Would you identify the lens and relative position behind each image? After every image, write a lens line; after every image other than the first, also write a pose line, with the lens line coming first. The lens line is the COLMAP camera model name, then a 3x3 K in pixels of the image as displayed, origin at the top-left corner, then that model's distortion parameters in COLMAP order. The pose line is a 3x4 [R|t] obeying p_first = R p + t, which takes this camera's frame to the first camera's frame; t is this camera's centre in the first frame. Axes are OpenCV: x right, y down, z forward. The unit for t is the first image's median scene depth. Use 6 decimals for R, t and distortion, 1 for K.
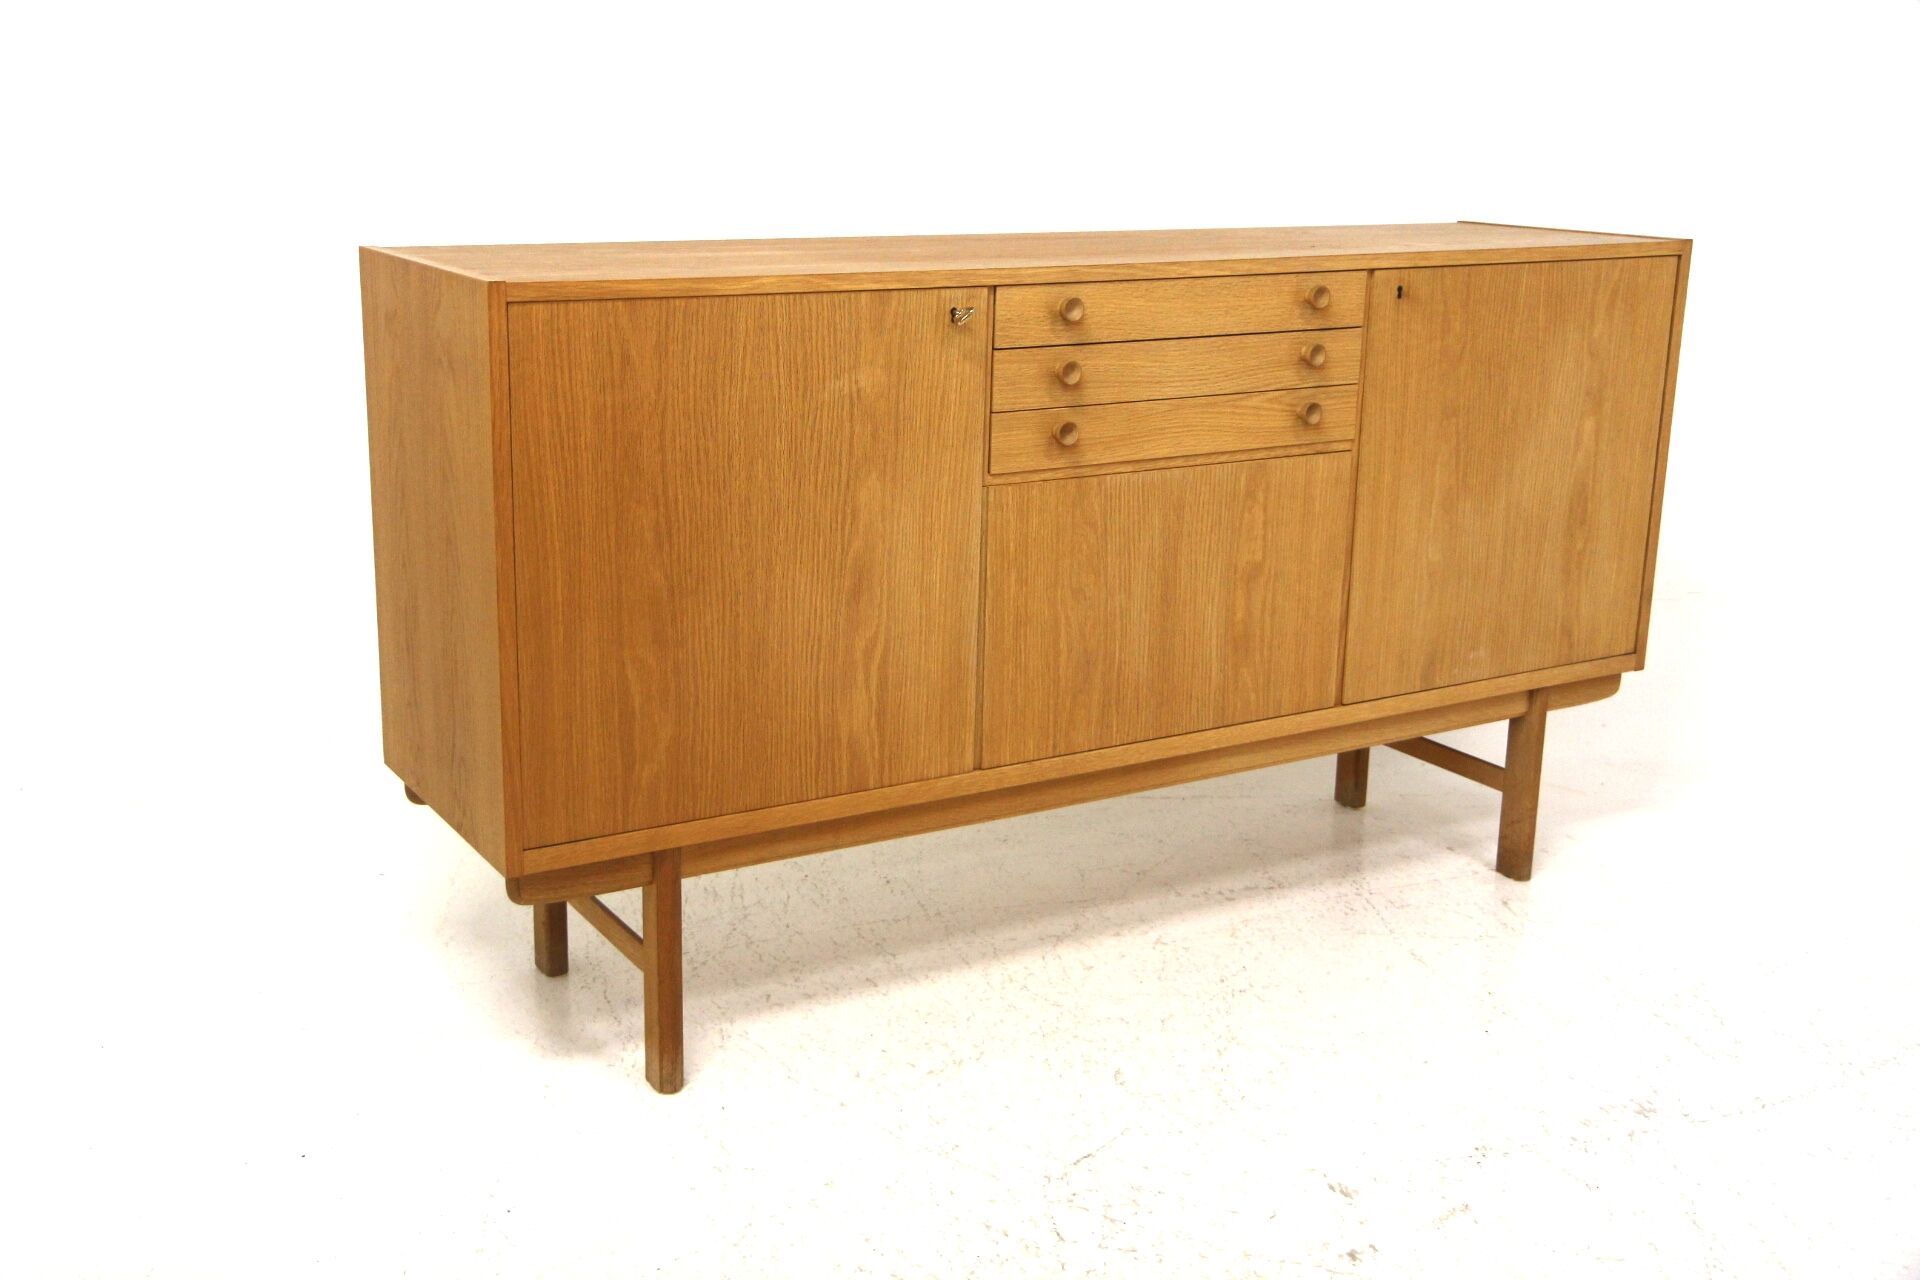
lens RADIAL K [[2085.7, 0, 959.6], [0, 2085.7, 639.8], [0, 0, 1]] dist [0.022328, 0.000000]
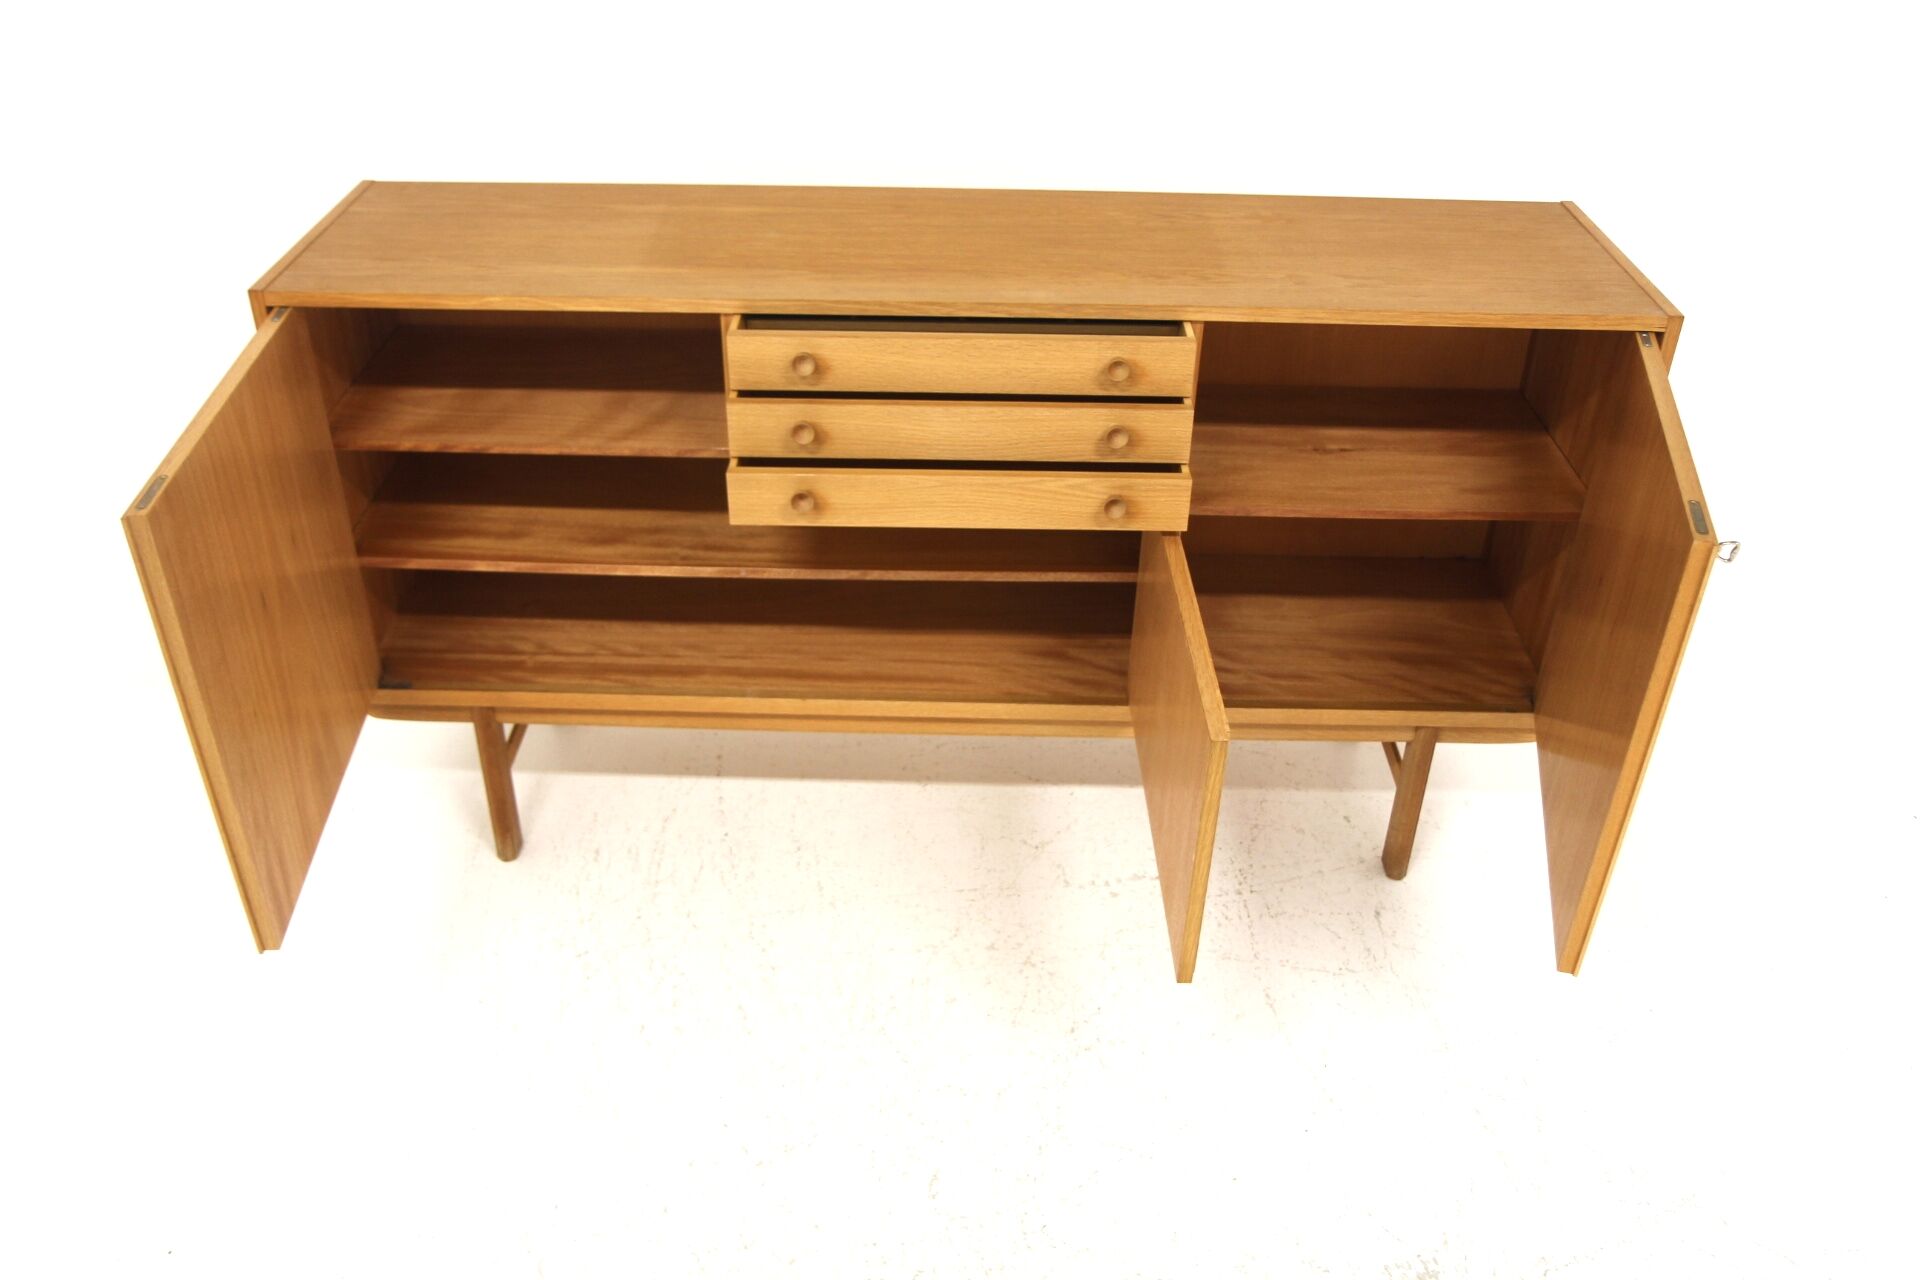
lens RADIAL K [[1558.1, 0, 951.8], [0, 1558.1, 637.4], [0, 0, 1]] dist [-0.074580, 0.062996]
pose [[0.843209, 0.291127, -0.451934, 0.492757], [-0.138575, 0.929970, 0.340518, -0.284116], [0.519419, -0.224501, 0.824502, 0.338602]]
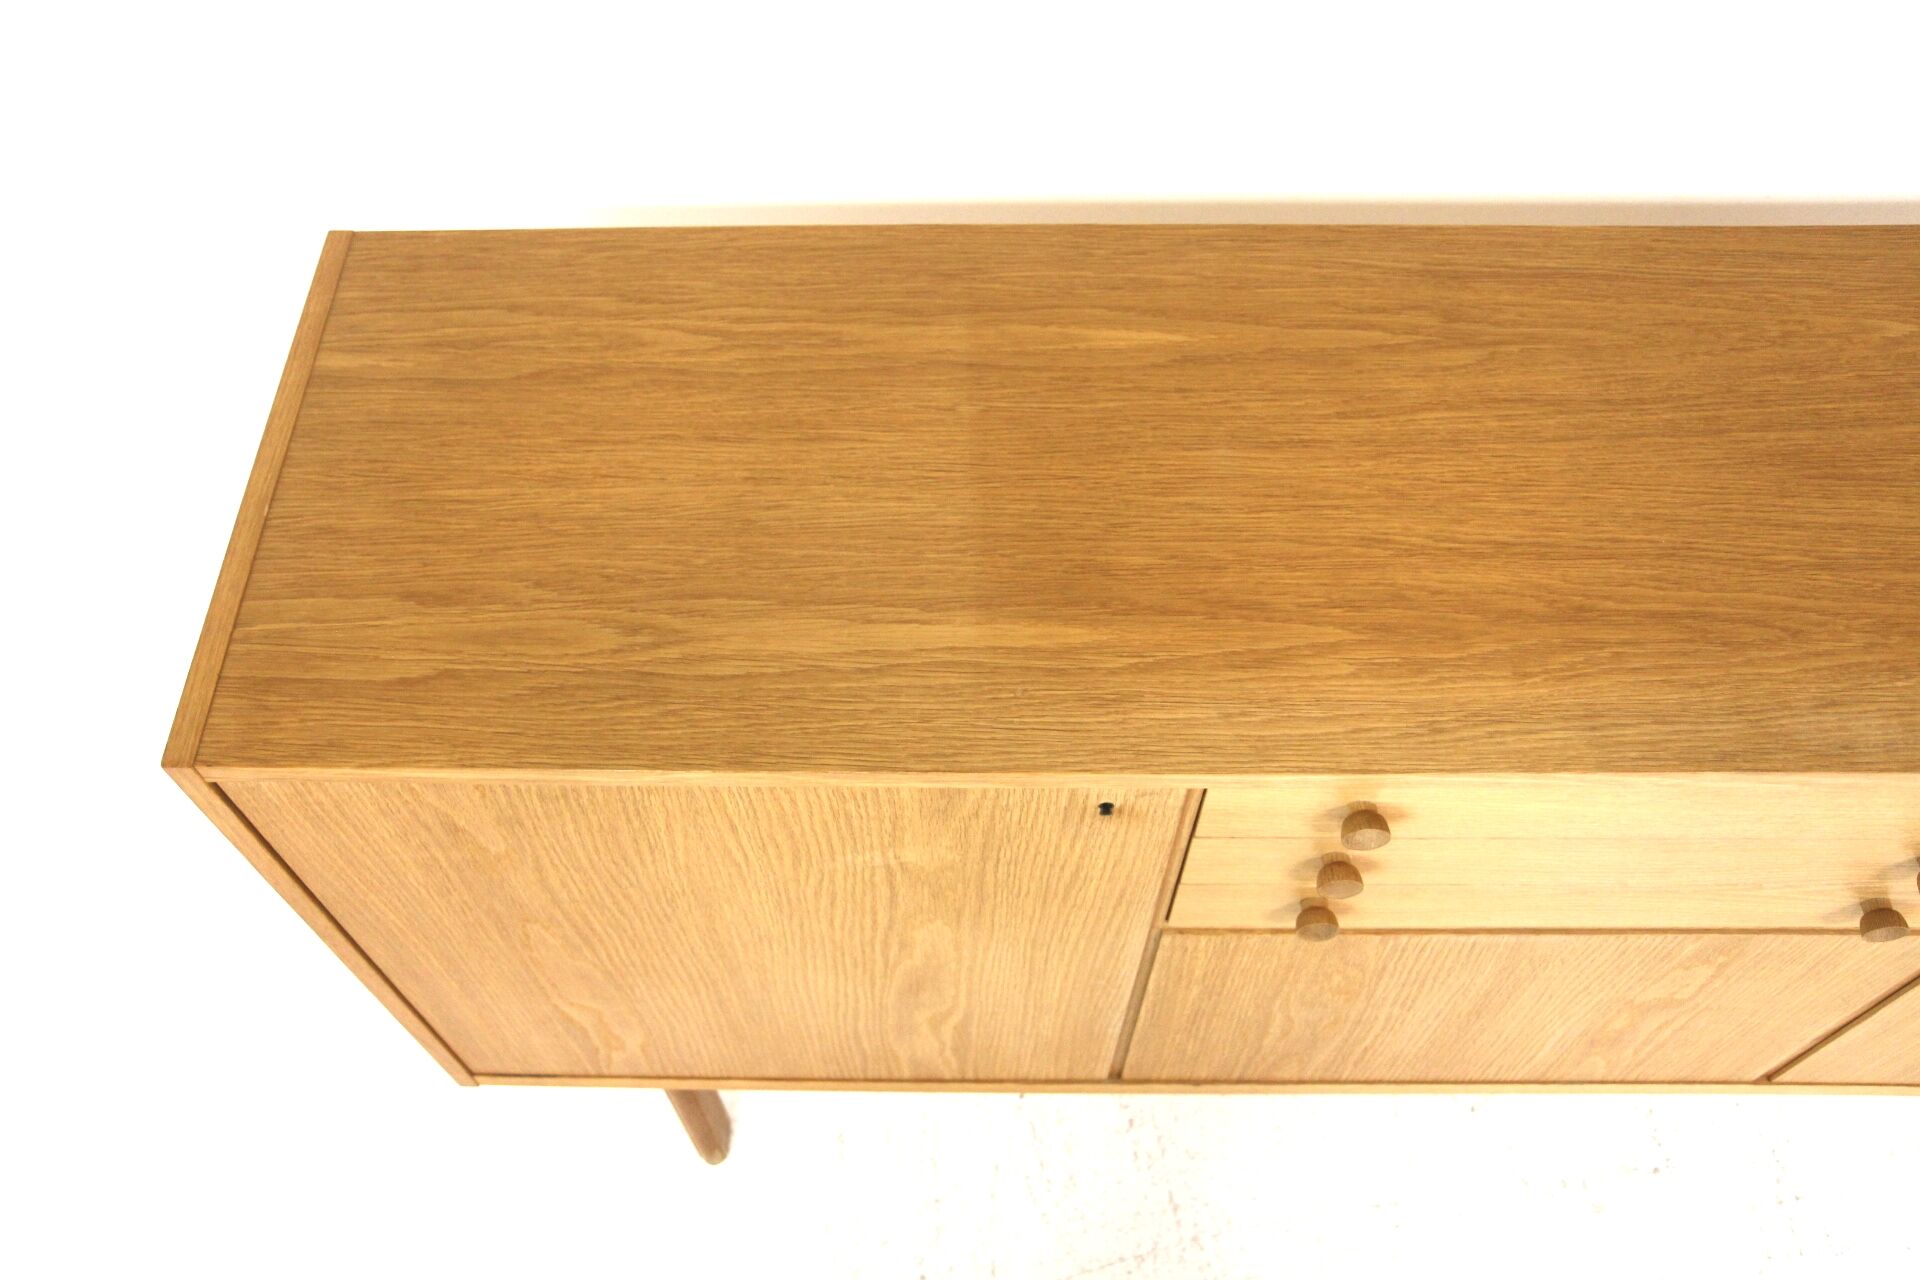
lens RADIAL K [[1558.1, 0, 944.1], [0, 1558.1, 639.5], [0, 0, 1]] dist [-0.074580, 0.062996]
pose [[0.843600, 0.434163, -0.315978, 0.062920], [-0.109533, 0.715205, 0.690279, -0.418745], [0.525683, -0.547709, 0.650902, 0.698574]]
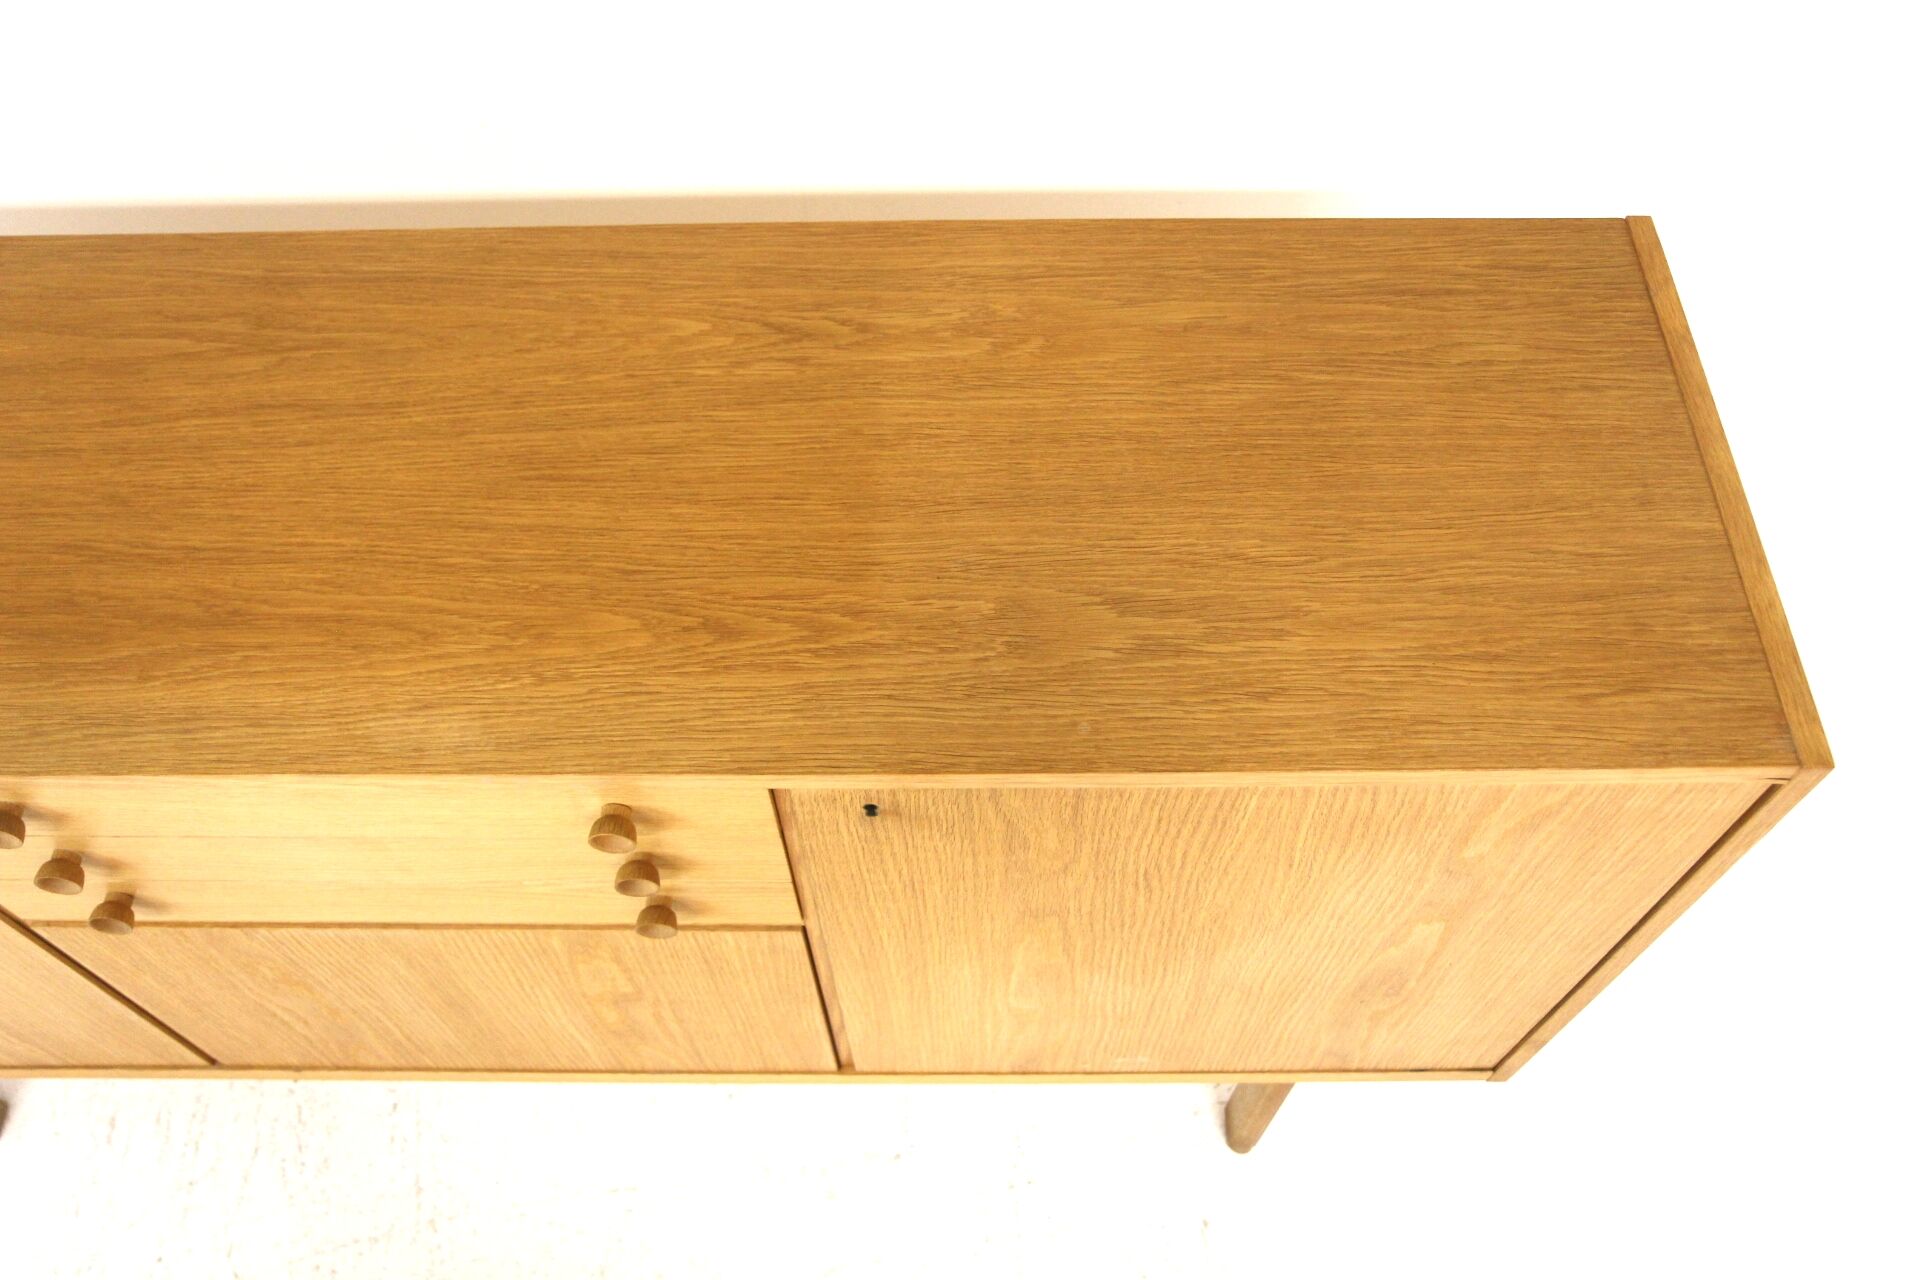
lens RADIAL K [[1558.1, 0, 941.4], [0, 1558.1, 643.2], [0, 0, 1]] dist [-0.074580, 0.062996]
pose [[0.848628, 0.433382, -0.303332, 0.332715], [-0.109622, 0.705046, 0.700638, -0.462576], [0.517507, -0.561329, 0.645830, 0.863769]]
